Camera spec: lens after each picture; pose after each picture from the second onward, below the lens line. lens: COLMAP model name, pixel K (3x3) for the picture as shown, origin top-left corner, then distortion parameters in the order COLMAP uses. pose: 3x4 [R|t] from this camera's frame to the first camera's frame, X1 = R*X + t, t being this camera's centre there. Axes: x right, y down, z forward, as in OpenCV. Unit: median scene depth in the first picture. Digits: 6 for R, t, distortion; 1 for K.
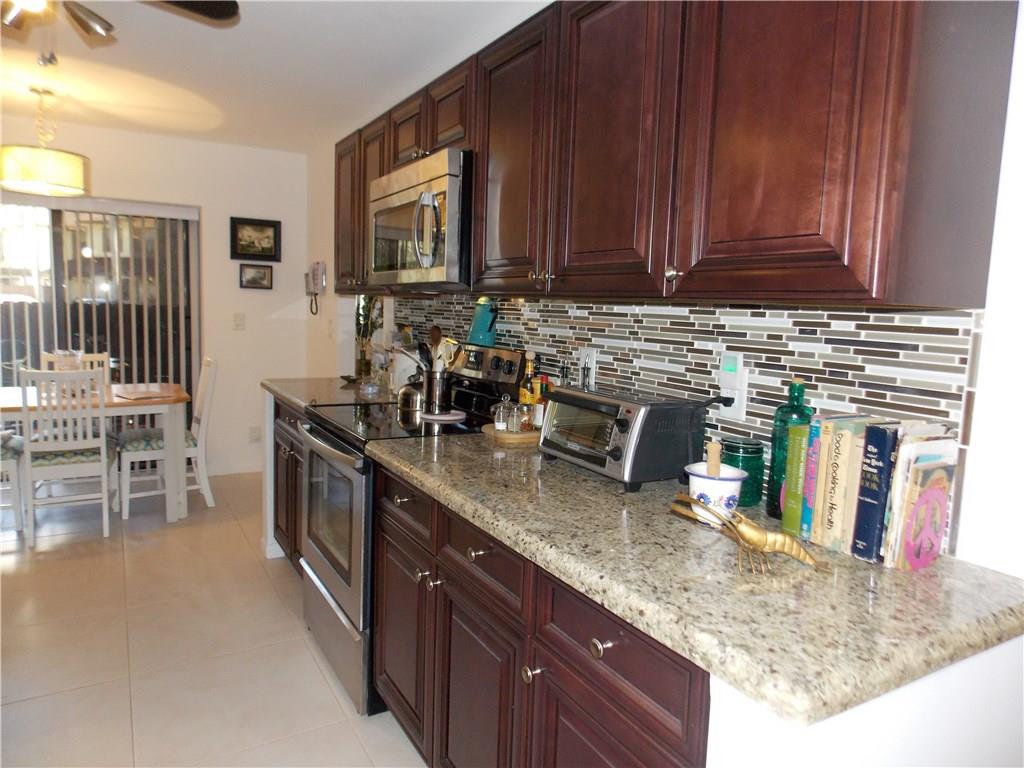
lens RADIAL K [[682.4, 0, 516.6], [0, 682.4, 381.6], [0, 0, 1]] dist [-0.011219, -0.002105]
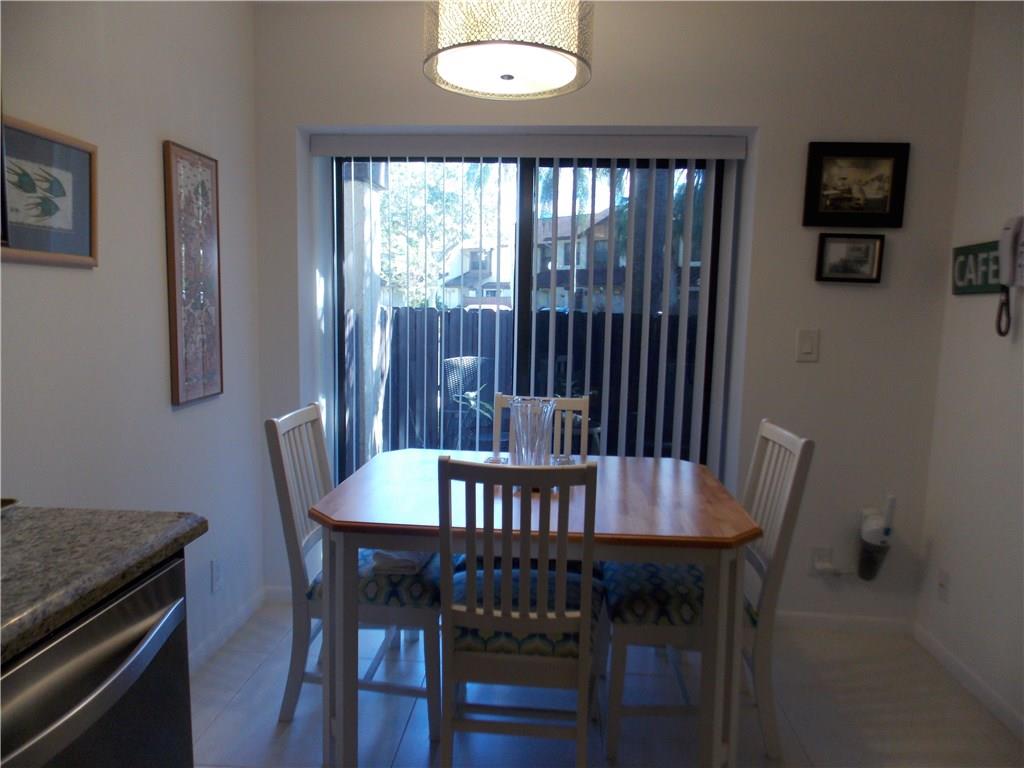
lens RADIAL K [[682.4, 0, 516.6], [0, 682.4, 381.6], [0, 0, 1]] dist [-0.011219, -0.002105]
pose [[0.820716, 0.052207, -0.568946, -0.293461], [-0.058325, 0.998270, 0.007466, -0.051594], [0.568351, 0.027056, 0.822341, 0.445043]]
